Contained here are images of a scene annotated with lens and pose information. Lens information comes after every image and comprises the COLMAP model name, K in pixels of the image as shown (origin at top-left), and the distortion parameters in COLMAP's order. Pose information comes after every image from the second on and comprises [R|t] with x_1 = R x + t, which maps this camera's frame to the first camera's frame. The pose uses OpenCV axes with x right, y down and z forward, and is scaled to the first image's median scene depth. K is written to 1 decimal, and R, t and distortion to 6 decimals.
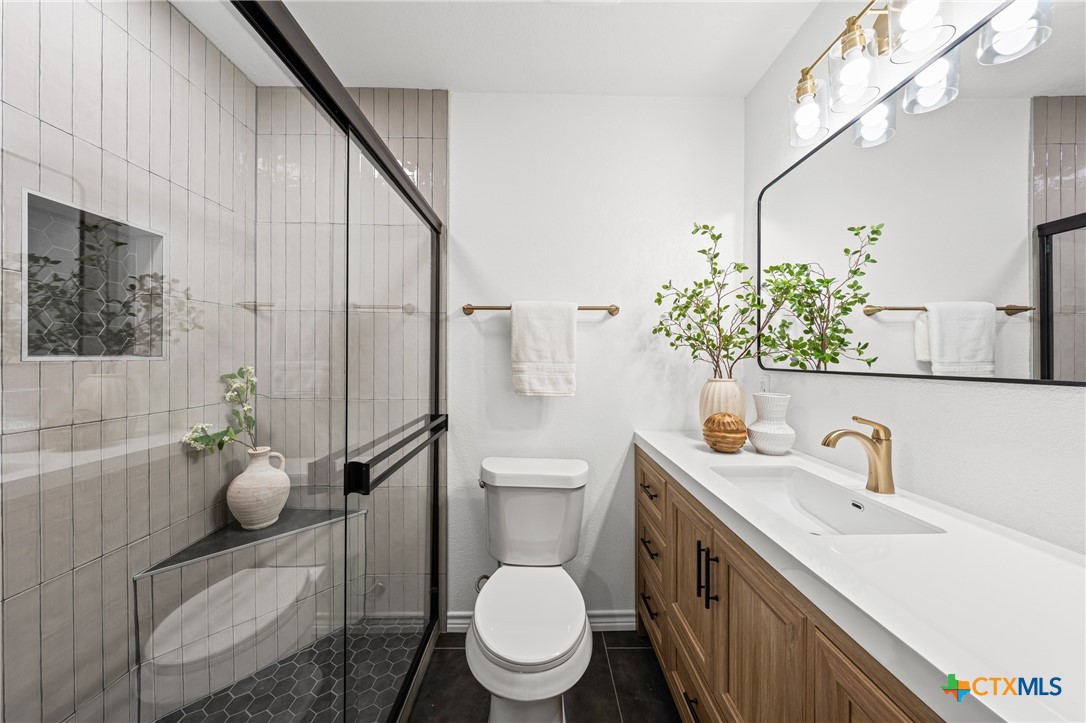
lens RADIAL K [[364.0, 0, 547.6], [0, 364.0, 358.5], [0, 0, 1]] dist [-0.001854, -0.000014]
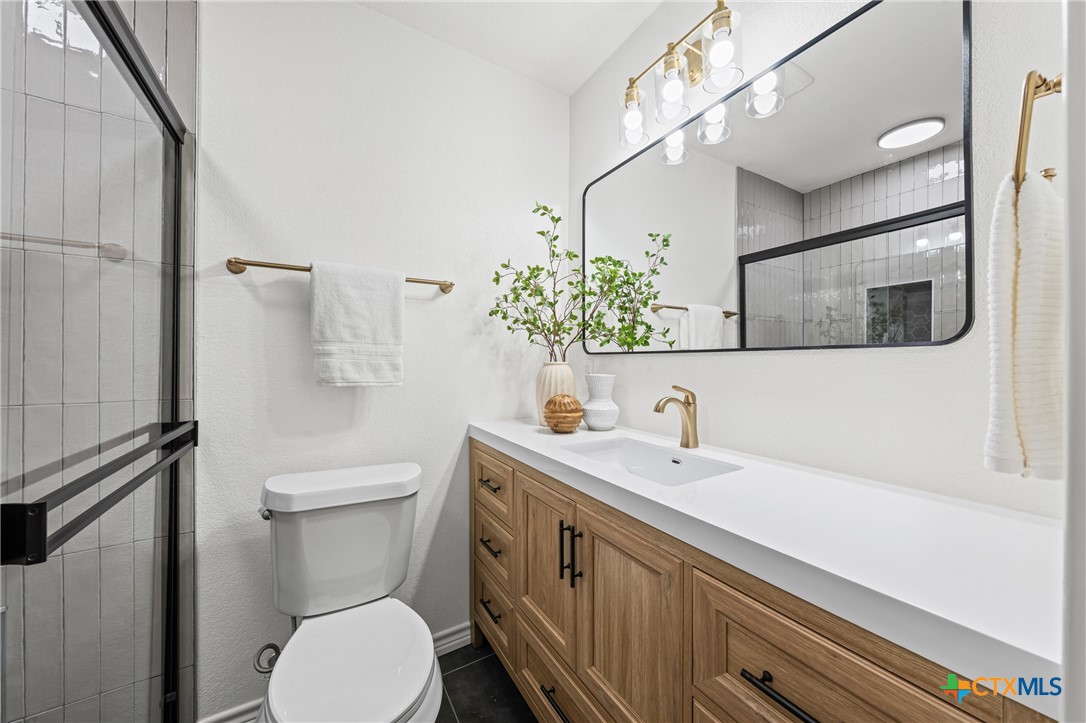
lens RADIAL K [[380.7, 0, 545.4], [0, 380.7, 359.7], [0, 0, 1]] dist [-0.001460, -0.000642]
pose [[0.864817, -0.001545, 0.502086, -0.082155], [0.003420, 0.999990, -0.002814, 0.051493], [-0.502076, 0.004151, 0.864813, 0.098315]]
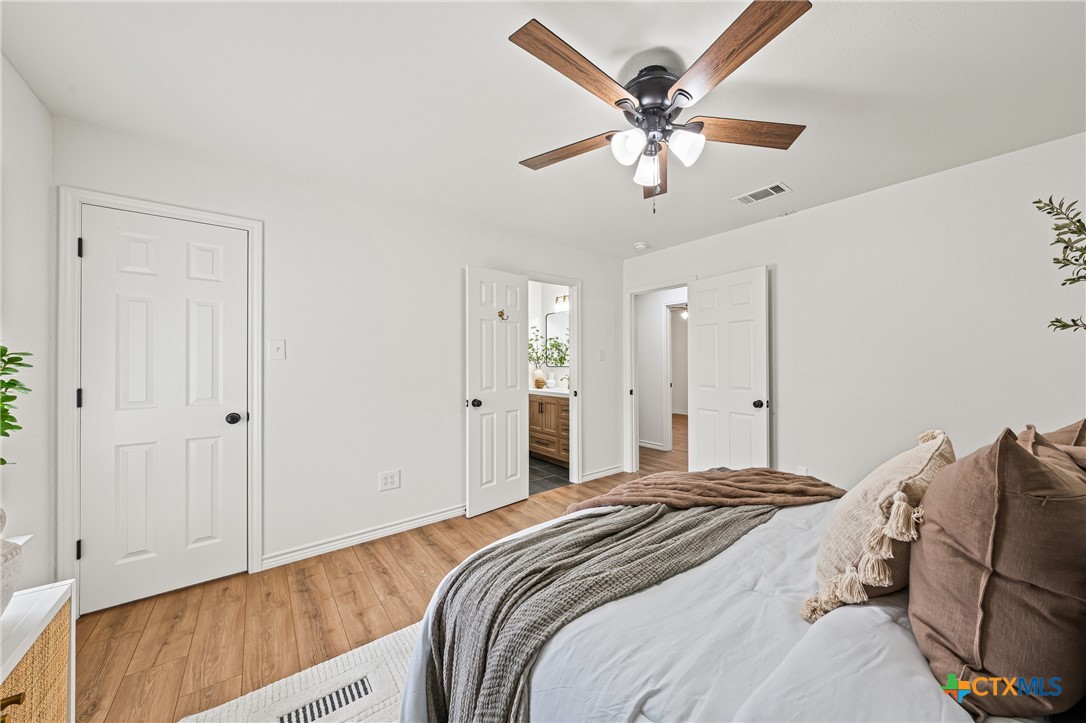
lens RADIAL K [[364.0, 0, 546.9], [0, 364.0, 363.0], [0, 0, 1]] dist [-0.001854, -0.000014]
pose [[0.835526, -0.004588, 0.549431, -1.378616], [0.007405, 0.999968, -0.002910, 0.005505], [-0.549400, 0.006500, 0.835534, -1.980647]]
